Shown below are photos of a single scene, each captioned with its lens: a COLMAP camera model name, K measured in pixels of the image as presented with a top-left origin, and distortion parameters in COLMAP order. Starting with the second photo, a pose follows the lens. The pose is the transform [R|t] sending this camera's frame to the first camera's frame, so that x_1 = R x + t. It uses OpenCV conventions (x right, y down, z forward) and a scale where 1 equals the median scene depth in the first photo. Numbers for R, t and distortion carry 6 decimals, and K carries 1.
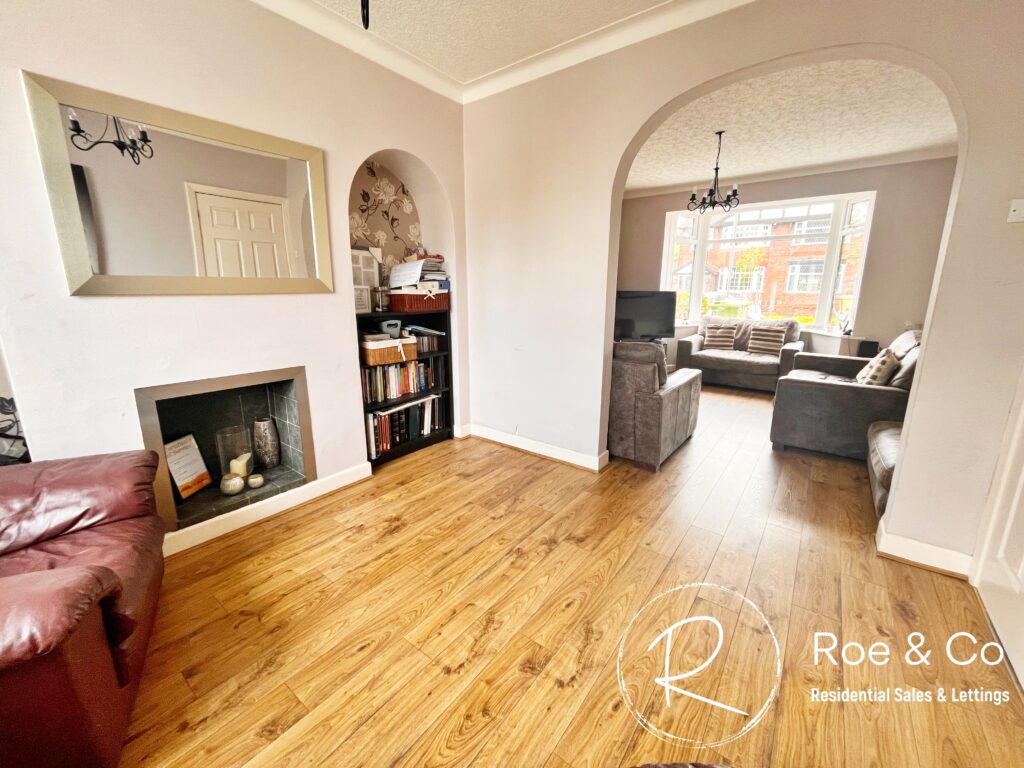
lens RADIAL K [[415.5, 0, 508.3], [0, 415.5, 383.2], [0, 0, 1]] dist [-0.003881, 0.000470]
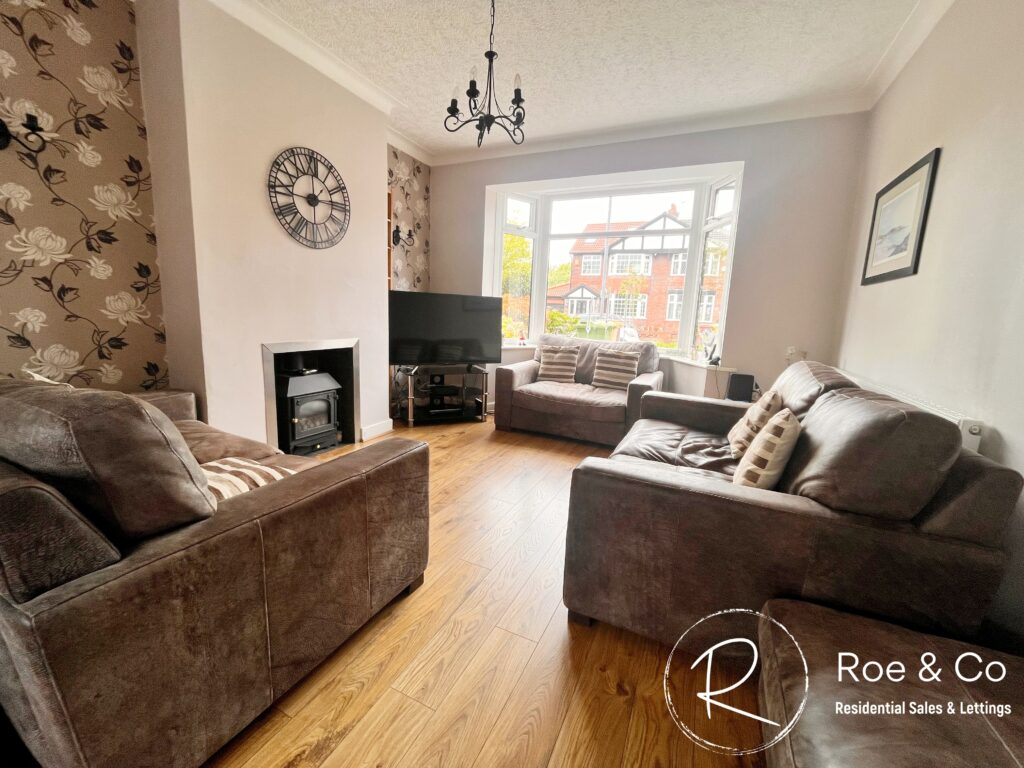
lens RADIAL K [[415.5, 0, 514.5], [0, 415.5, 382.9], [0, 0, 1]] dist [-0.003881, 0.000470]
pose [[0.974717, 0.006657, 0.223343, 0.298491], [0.004841, 0.998692, -0.050896, -0.046381], [-0.223390, 0.050690, 0.973410, 0.354001]]
